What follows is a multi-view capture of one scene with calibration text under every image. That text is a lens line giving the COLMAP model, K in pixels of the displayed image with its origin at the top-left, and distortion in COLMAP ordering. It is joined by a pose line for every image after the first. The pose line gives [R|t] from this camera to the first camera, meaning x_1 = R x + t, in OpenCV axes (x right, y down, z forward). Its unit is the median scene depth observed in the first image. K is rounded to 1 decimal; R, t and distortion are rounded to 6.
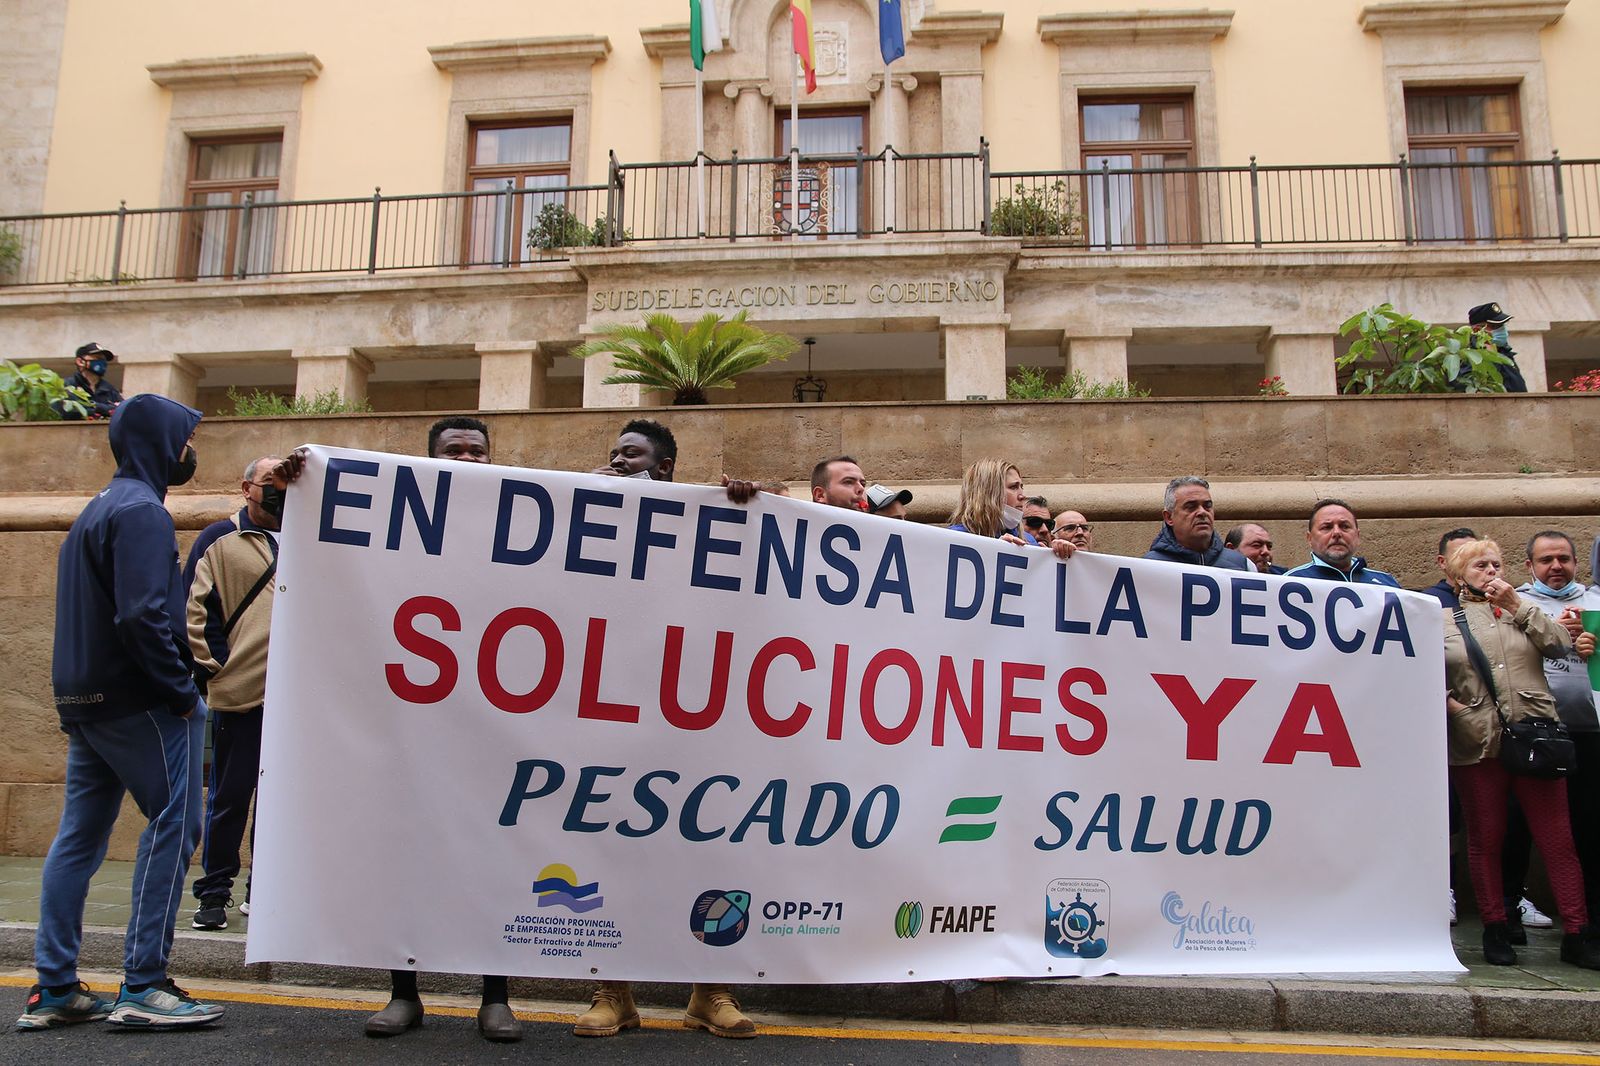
lens RADIAL K [[1289.7, 0, 789.1], [0, 1289.7, 557.7], [0, 0, 1]] dist [-0.129603, 0.121546]
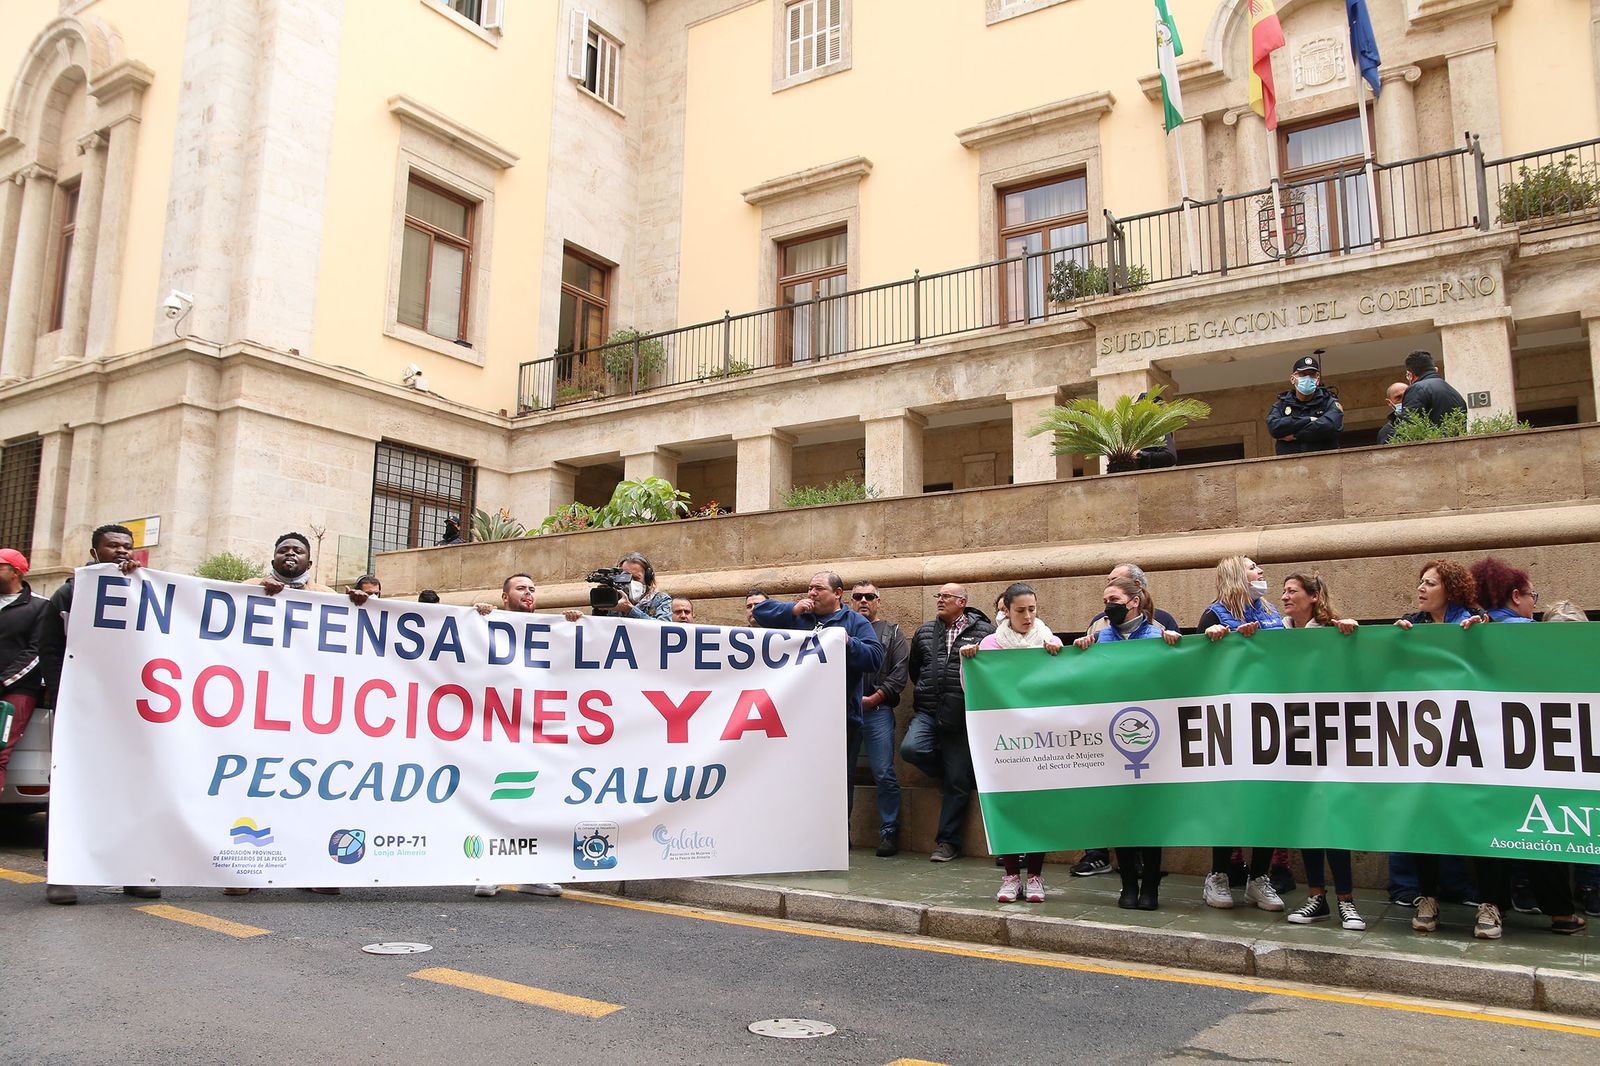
lens RADIAL K [[1247.6, 0, 793.2], [0, 1247.6, 552.3], [0, 0, 1]] dist [-0.125940, 0.115102]
pose [[0.884241, -0.065356, -0.462436, 0.097735], [0.067527, 0.997647, -0.011875, -0.024909], [0.462123, -0.020726, 0.886573, -0.092768]]
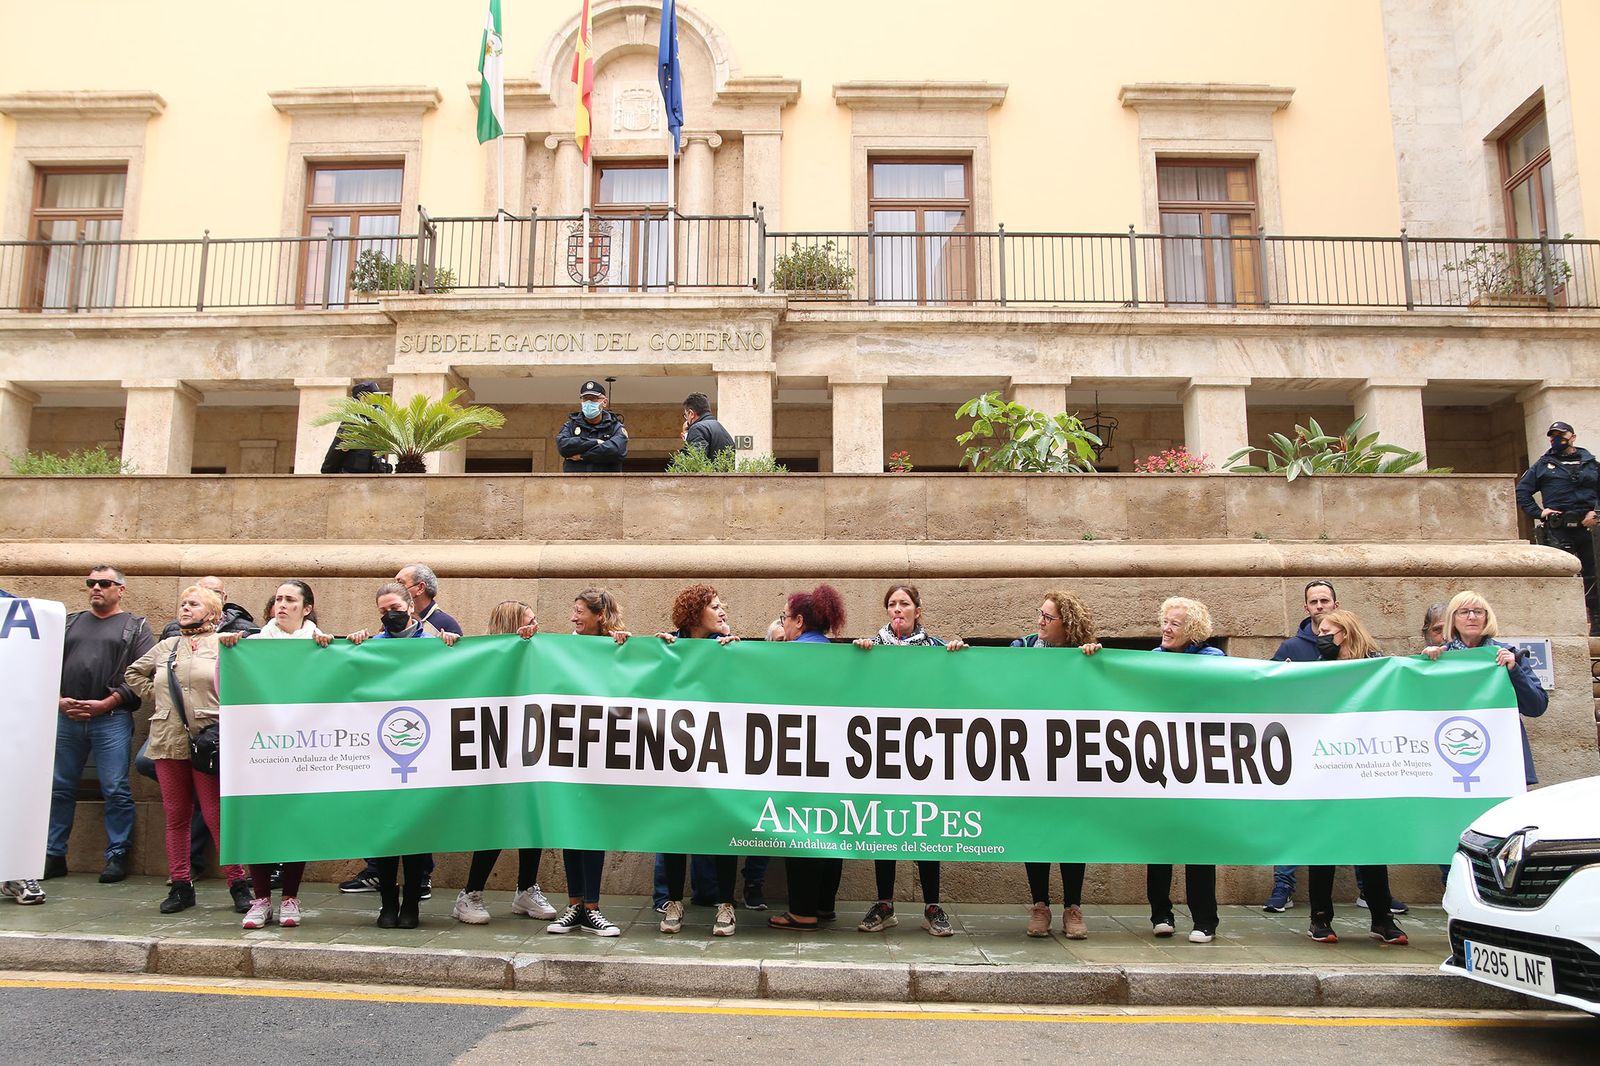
lens RADIAL K [[1247.6, 0, 793.2], [0, 1247.6, 552.3], [0, 0, 1]] dist [-0.125940, 0.115102]
pose [[0.996377, 0.009023, 0.084565, 0.094331], [-0.009066, 0.999959, 0.000133, -0.024655], [-0.084560, -0.000899, 0.996418, -0.078919]]
